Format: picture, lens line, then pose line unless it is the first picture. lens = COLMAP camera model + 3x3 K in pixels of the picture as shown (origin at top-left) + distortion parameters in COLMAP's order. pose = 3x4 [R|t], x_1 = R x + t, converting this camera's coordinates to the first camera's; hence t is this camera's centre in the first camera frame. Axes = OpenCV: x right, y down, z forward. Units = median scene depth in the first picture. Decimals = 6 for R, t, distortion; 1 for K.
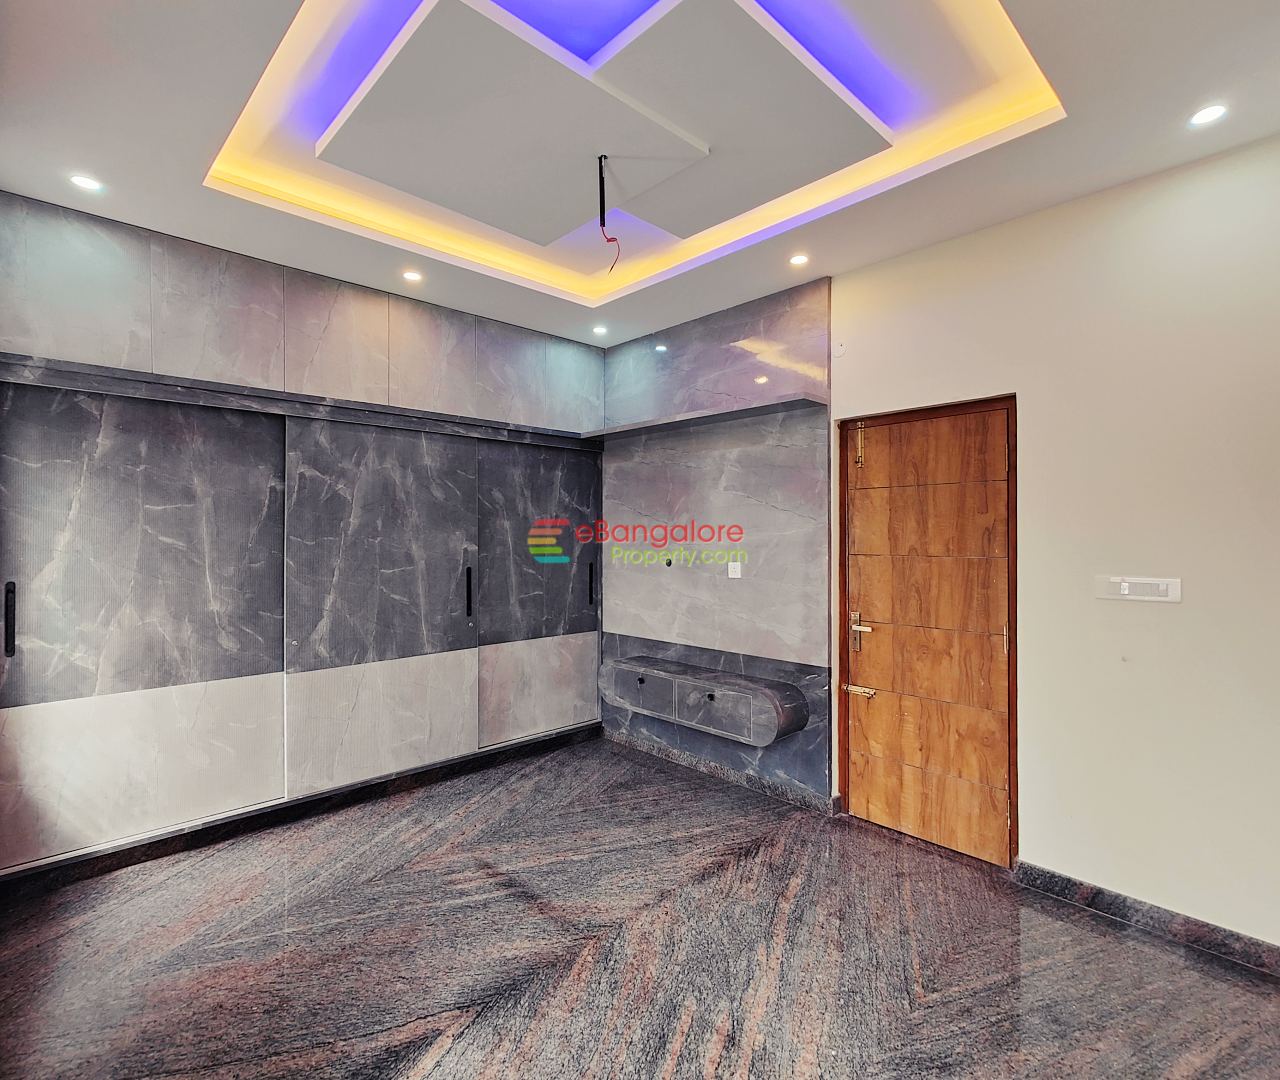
lens RADIAL K [[606.8, 0, 640.0], [0, 606.8, 540.0], [0, 0, 1]] dist [0.002445, 0.000535]
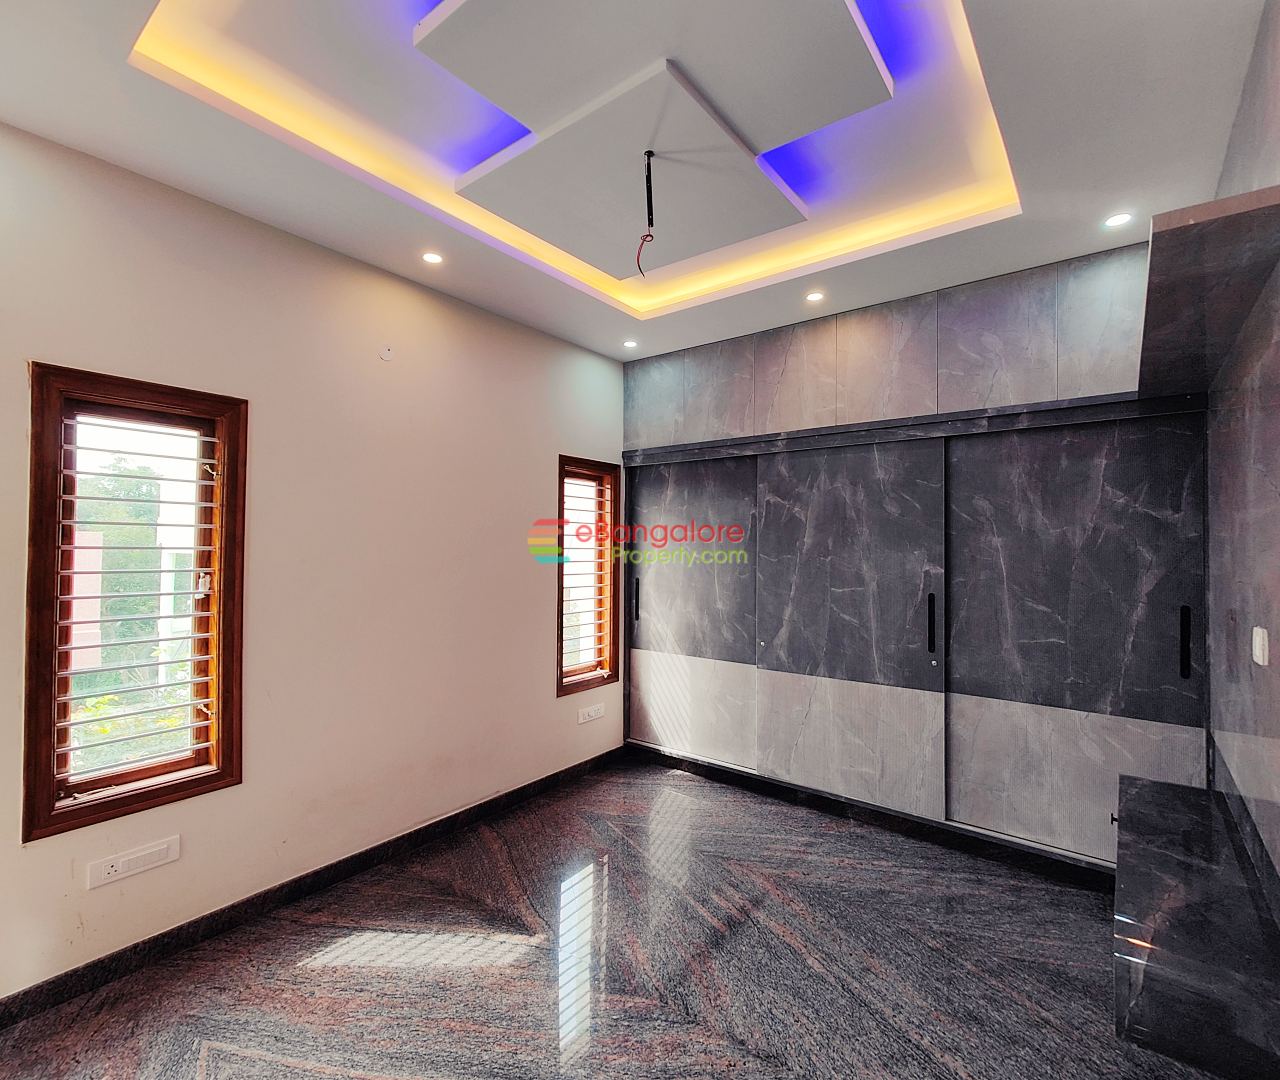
lens RADIAL K [[606.8, 0, 640.0], [0, 606.8, 540.0], [0, 0, 1]] dist [0.002445, 0.000535]
pose [[0.183426, -0.010000, -0.982983, 0.507737], [-0.013669, 0.999826, -0.012722, -0.013980], [0.982938, 0.015770, 0.183258, 0.491722]]
